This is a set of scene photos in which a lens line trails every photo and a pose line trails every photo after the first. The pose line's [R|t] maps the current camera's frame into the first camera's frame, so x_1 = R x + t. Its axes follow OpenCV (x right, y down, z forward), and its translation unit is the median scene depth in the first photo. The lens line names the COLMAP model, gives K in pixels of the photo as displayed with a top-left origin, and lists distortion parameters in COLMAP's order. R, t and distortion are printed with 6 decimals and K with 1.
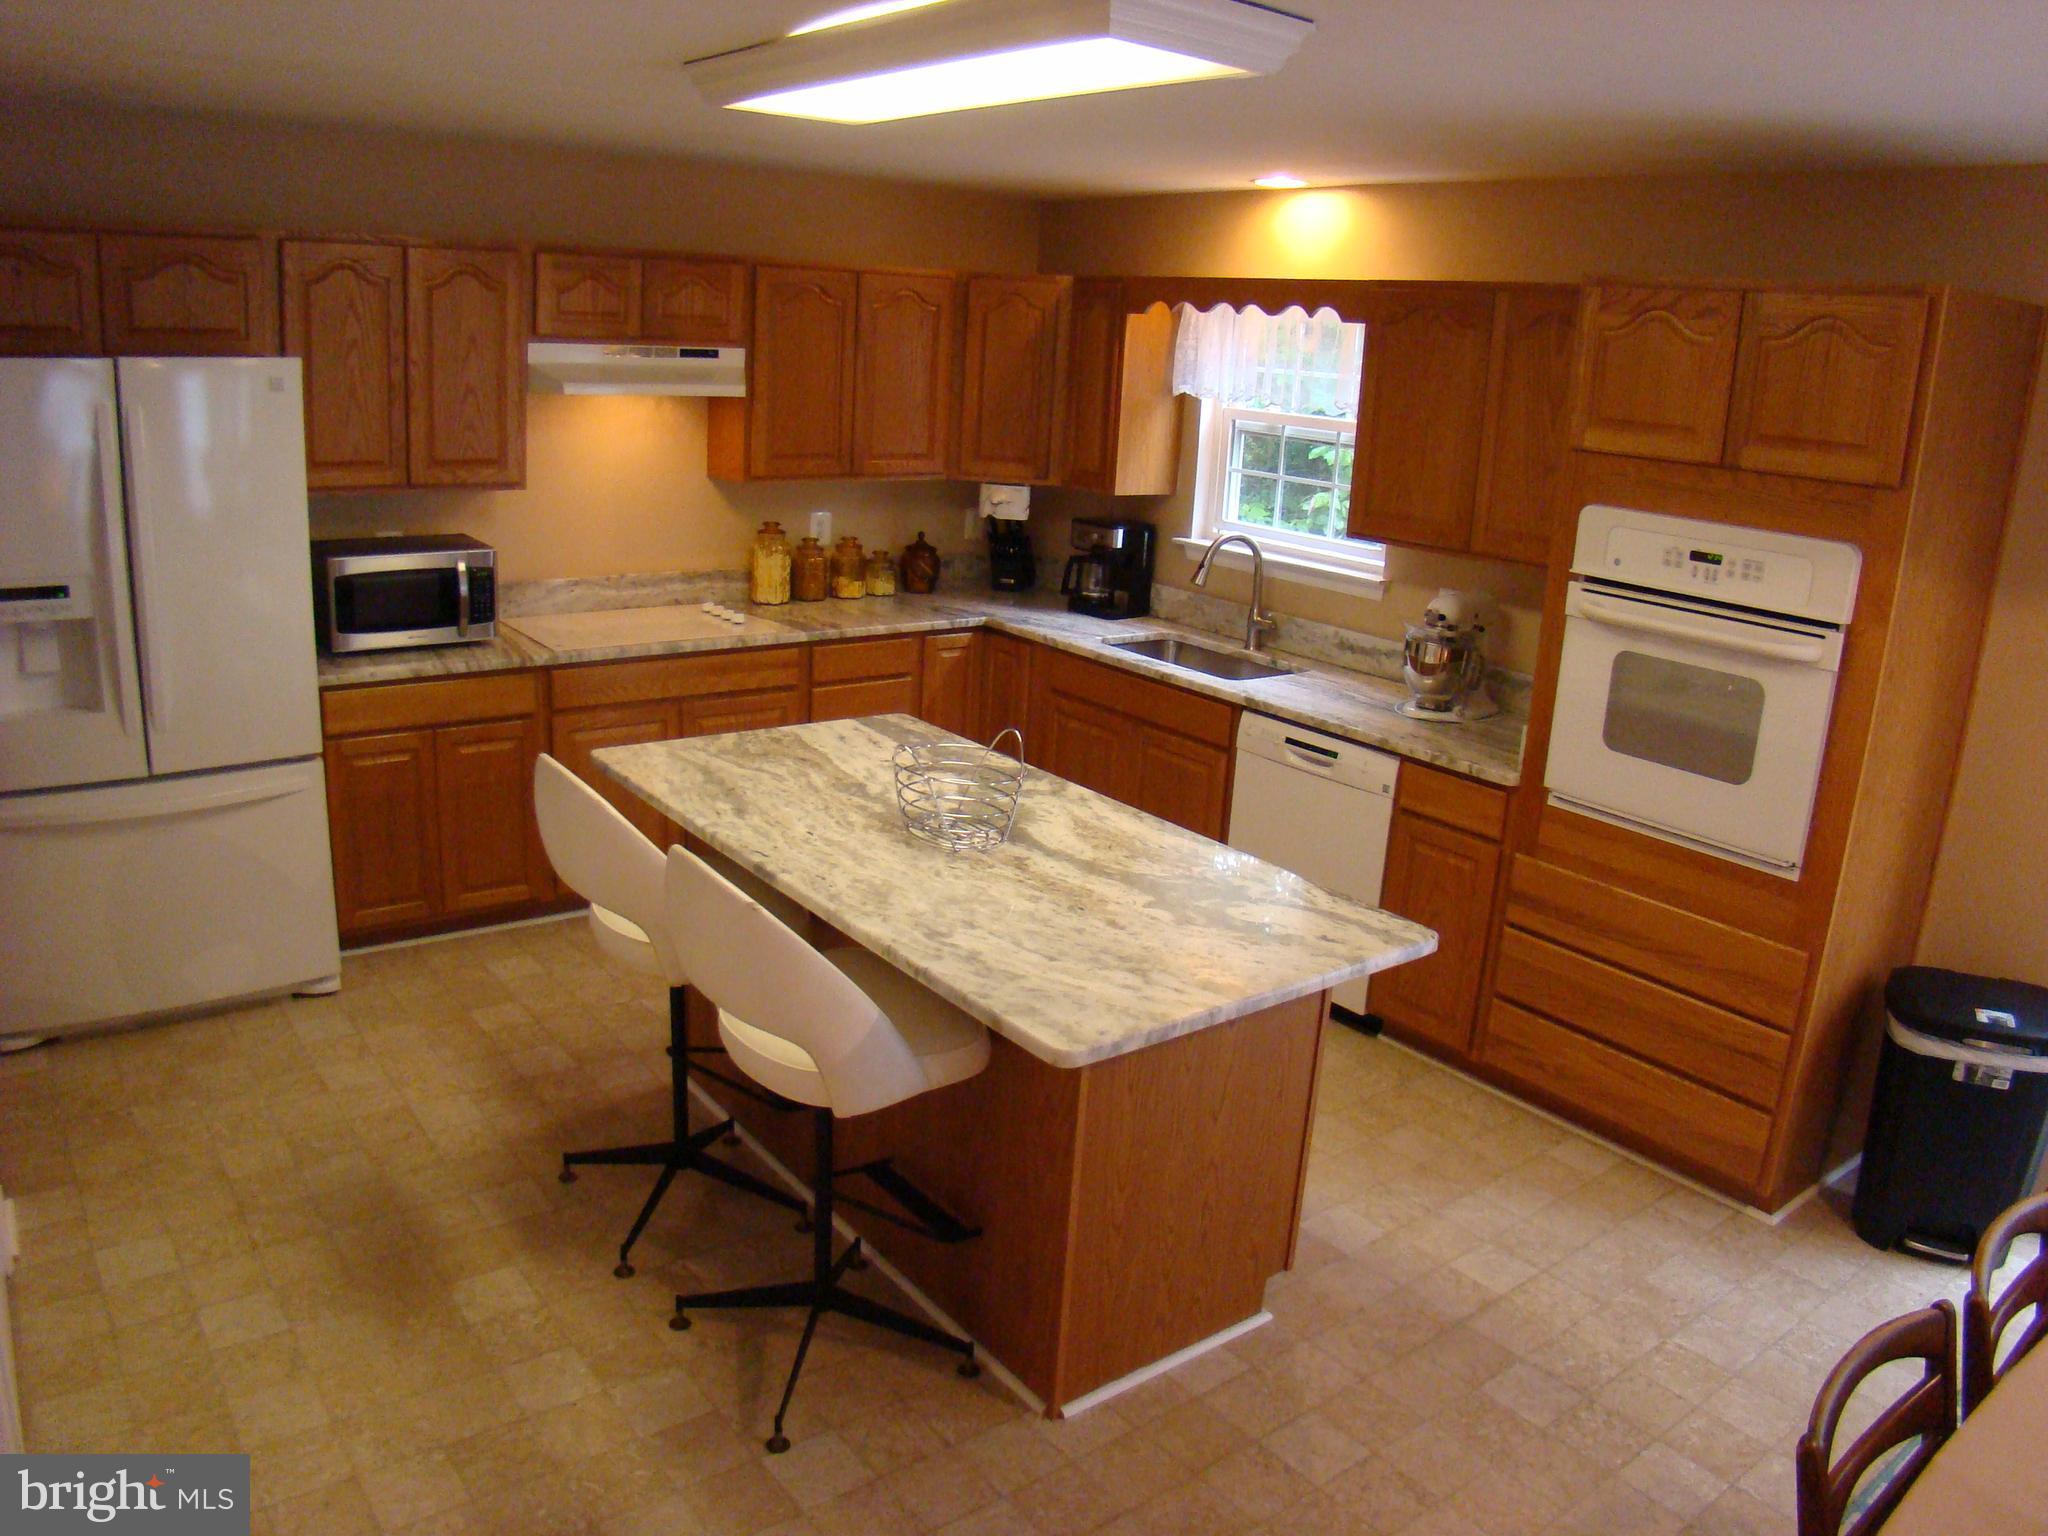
lens RADIAL K [[1483.6, 0, 1020.6], [0, 1483.6, 751.3], [0, 0, 1]] dist [-0.154410, 0.063304]
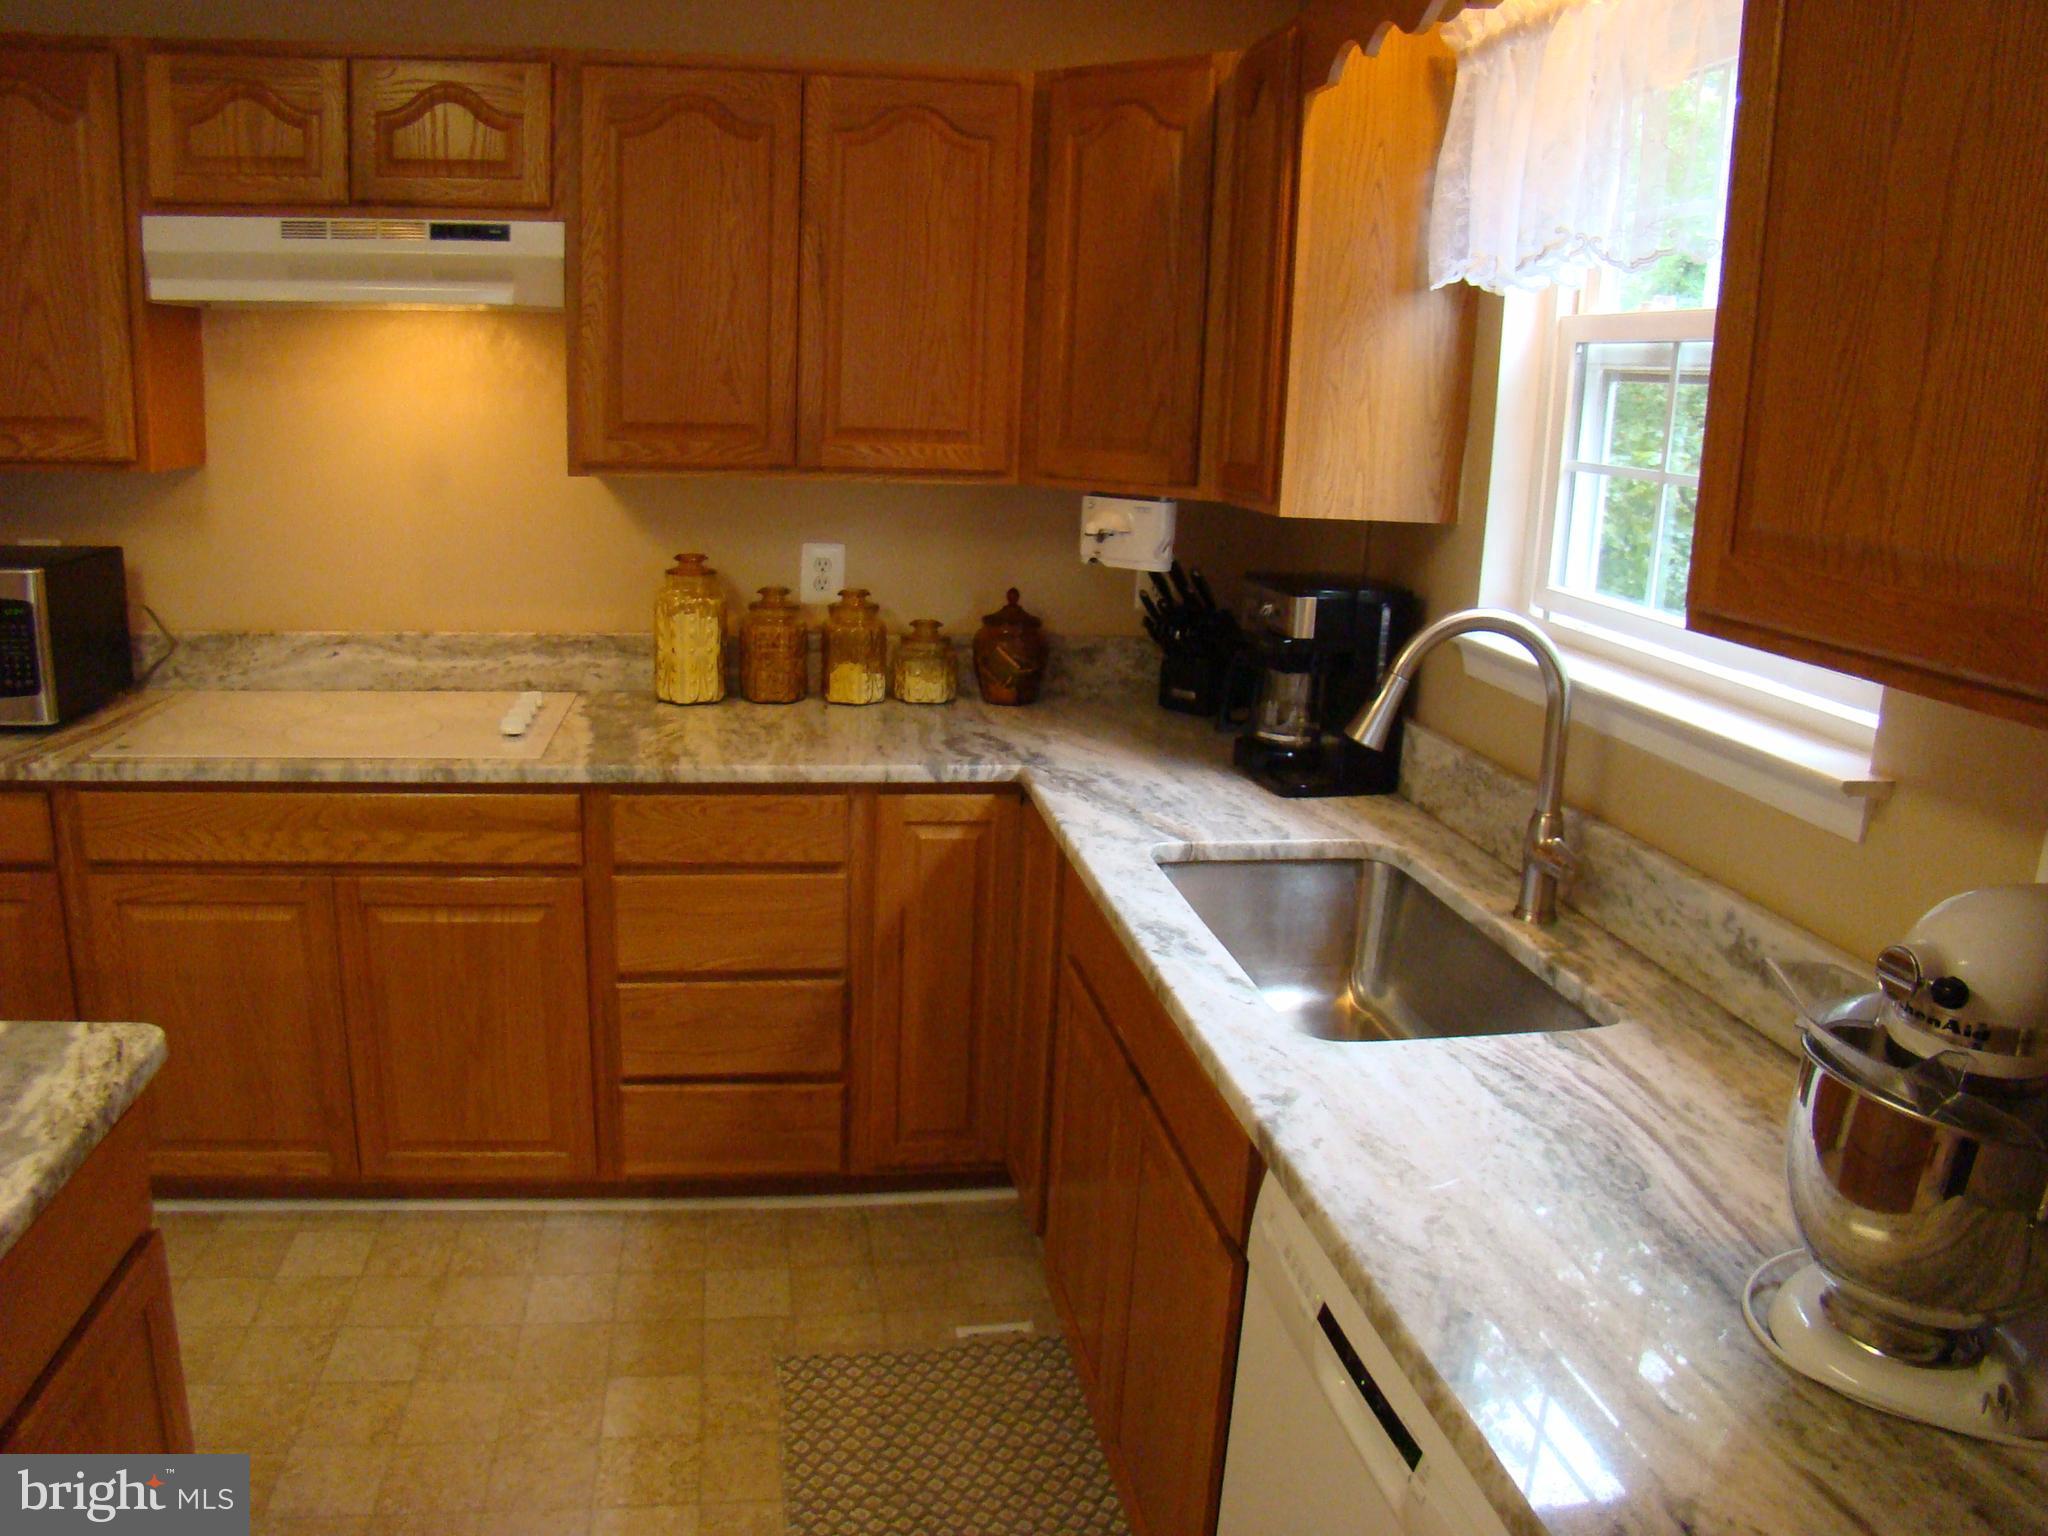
lens RADIAL K [[1483.6, 0, 1020.6], [0, 1483.6, 751.3], [0, 0, 1]] dist [-0.154410, 0.063304]
pose [[0.880608, 0.092499, -0.464729, 0.219513], [-0.119190, 0.992468, -0.028312, -0.089378], [0.458609, 0.080322, 0.885000, 0.629087]]
